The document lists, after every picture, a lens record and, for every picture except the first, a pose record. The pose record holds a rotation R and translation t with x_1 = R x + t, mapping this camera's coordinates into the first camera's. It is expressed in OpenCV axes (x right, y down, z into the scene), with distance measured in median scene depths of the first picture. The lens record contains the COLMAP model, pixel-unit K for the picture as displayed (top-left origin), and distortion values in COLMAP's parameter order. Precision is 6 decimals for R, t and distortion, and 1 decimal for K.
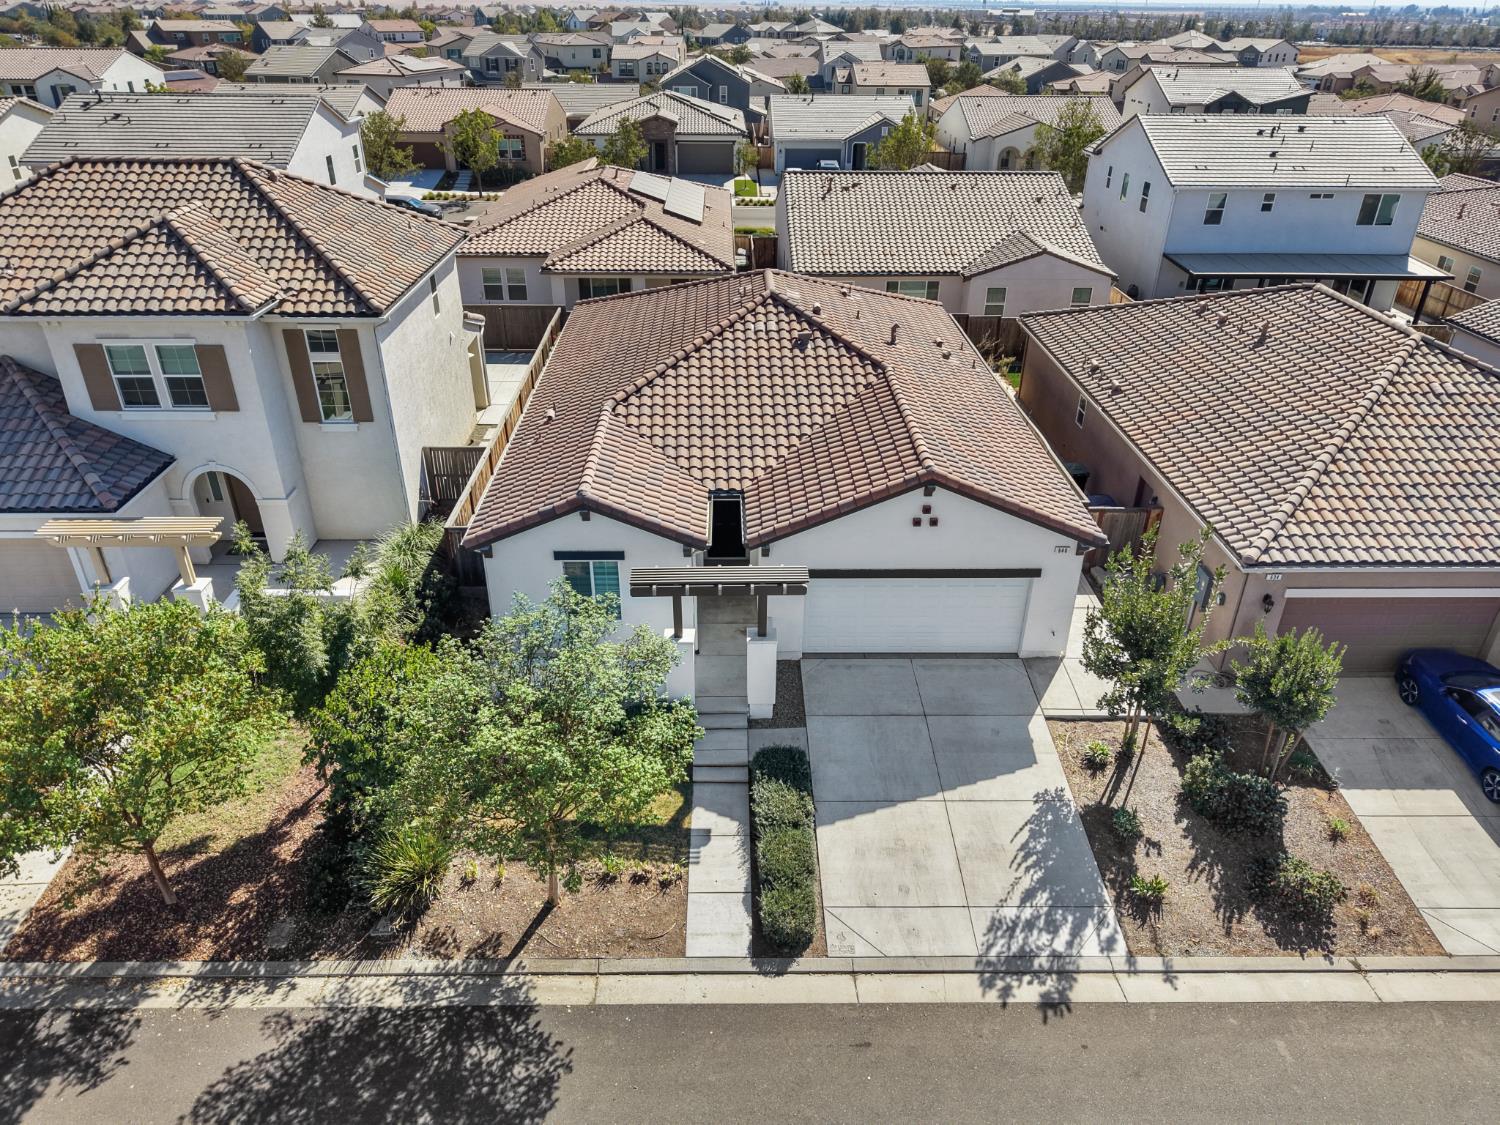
lens RADIAL K [[1009.9, 0, 750.0], [0, 1009.9, 562.5], [0, 0, 1]] dist [0.001753, -0.004227]
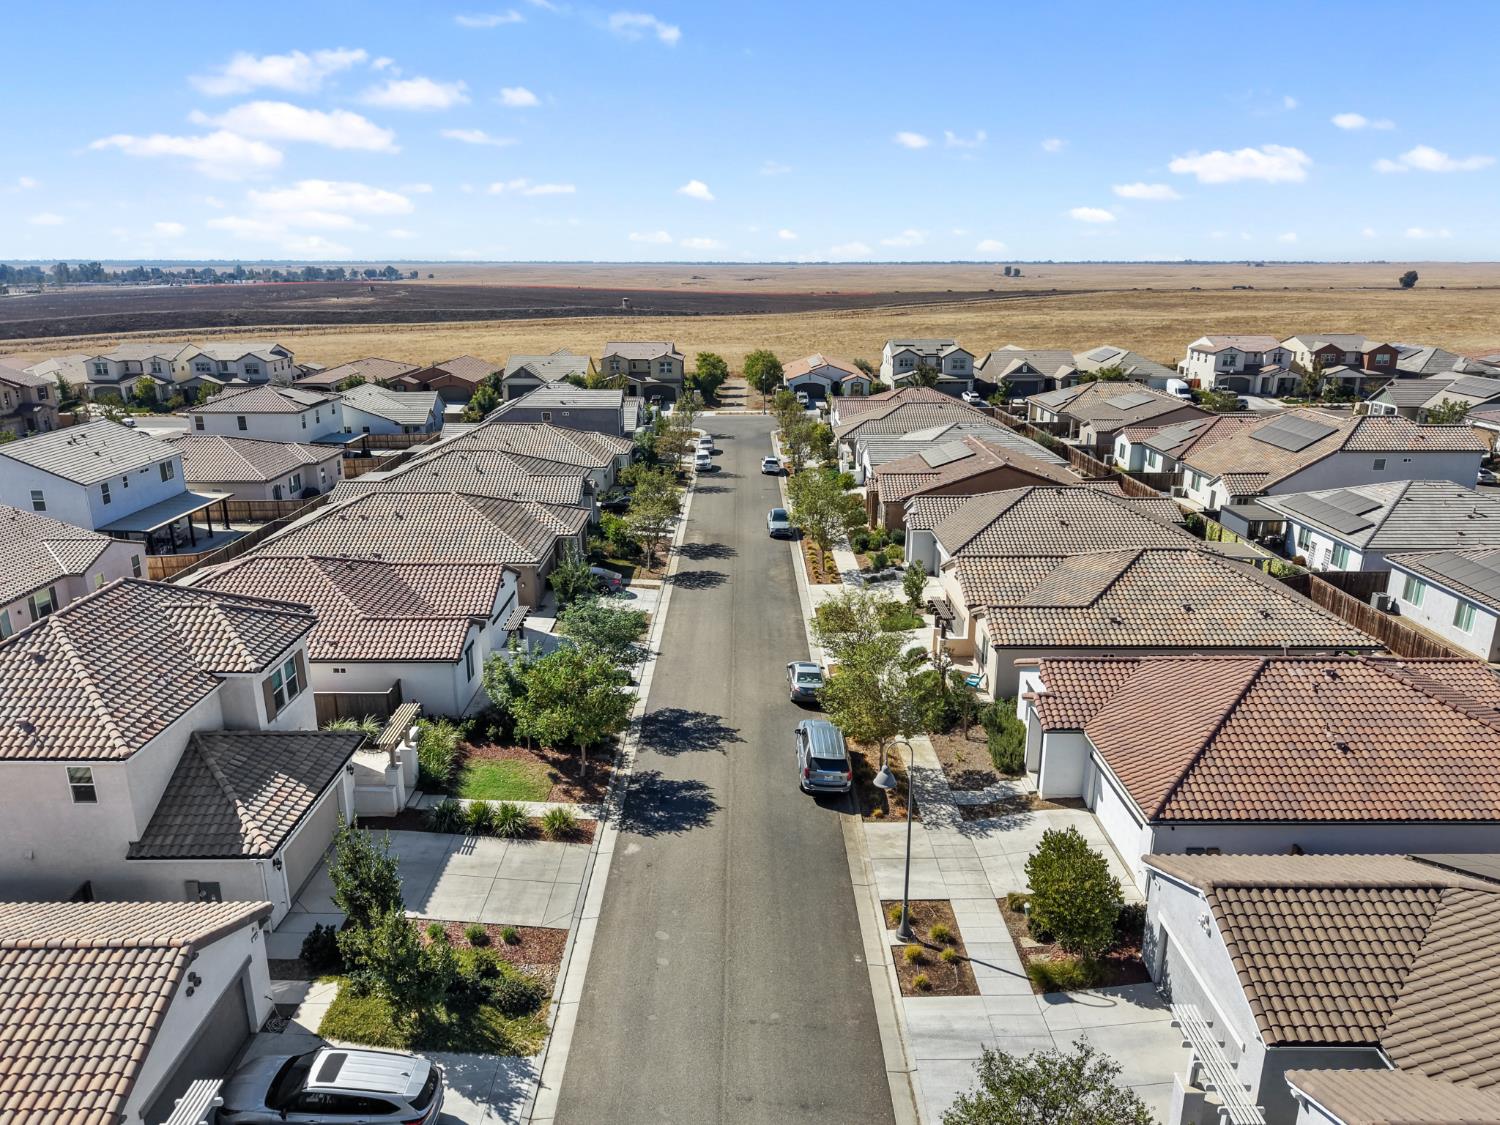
lens RADIAL K [[1009.9, 0, 750.0], [0, 1009.9, 562.5], [0, 0, 1]] dist [0.001753, -0.004227]
pose [[0.011570, -0.287268, 0.957780, -2.719863], [0.480140, 0.841792, 0.246680, -0.508149], [-0.877115, 0.457015, 0.147669, 0.031541]]
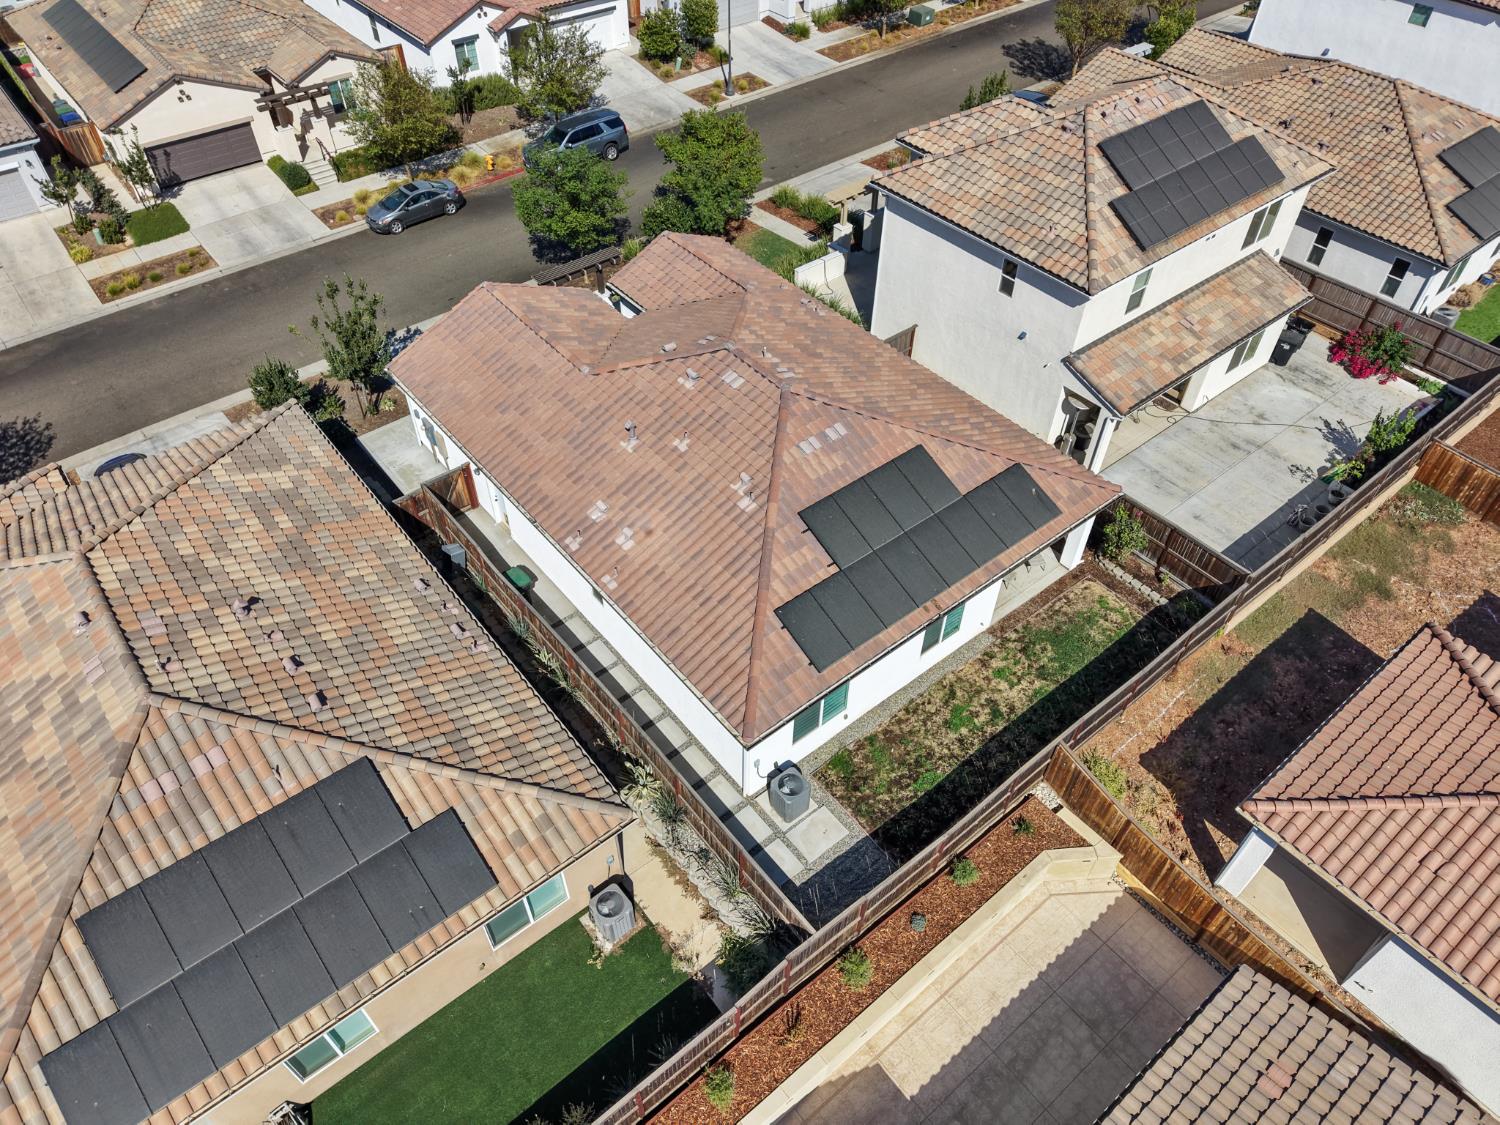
lens RADIAL K [[1009.9, 0, 750.0], [0, 1009.9, 562.5], [0, 0, 1]] dist [0.001753, -0.004227]
pose [[-0.788129, 0.437768, -0.432680, 0.834409], [-0.311393, 0.322783, 0.893782, -1.739868], [0.530930, 0.839149, -0.118077, 2.024858]]
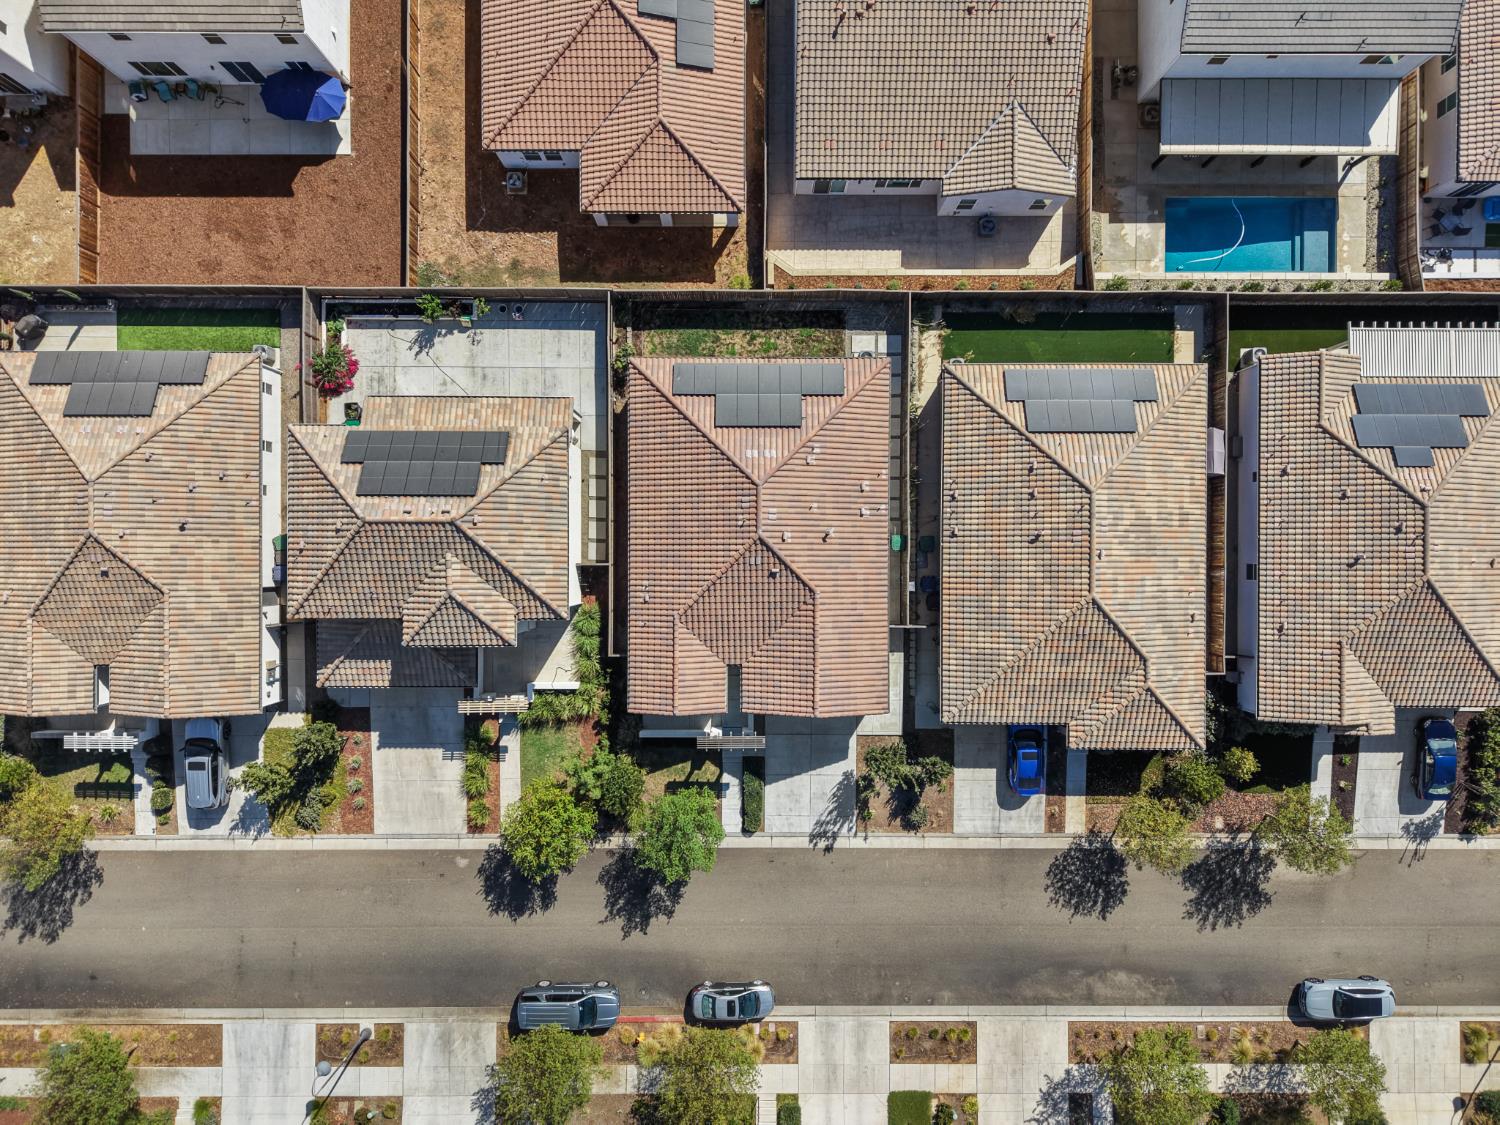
lens RADIAL K [[1009.9, 0, 750.0], [0, 1009.9, 562.5], [0, 0, 1]] dist [0.001753, -0.004227]
pose [[0.999770, 0.021178, -0.003298, 0.018093], [-0.007553, 0.492107, 0.870502, -2.786889], [0.020058, -0.870277, 0.492154, 0.121731]]
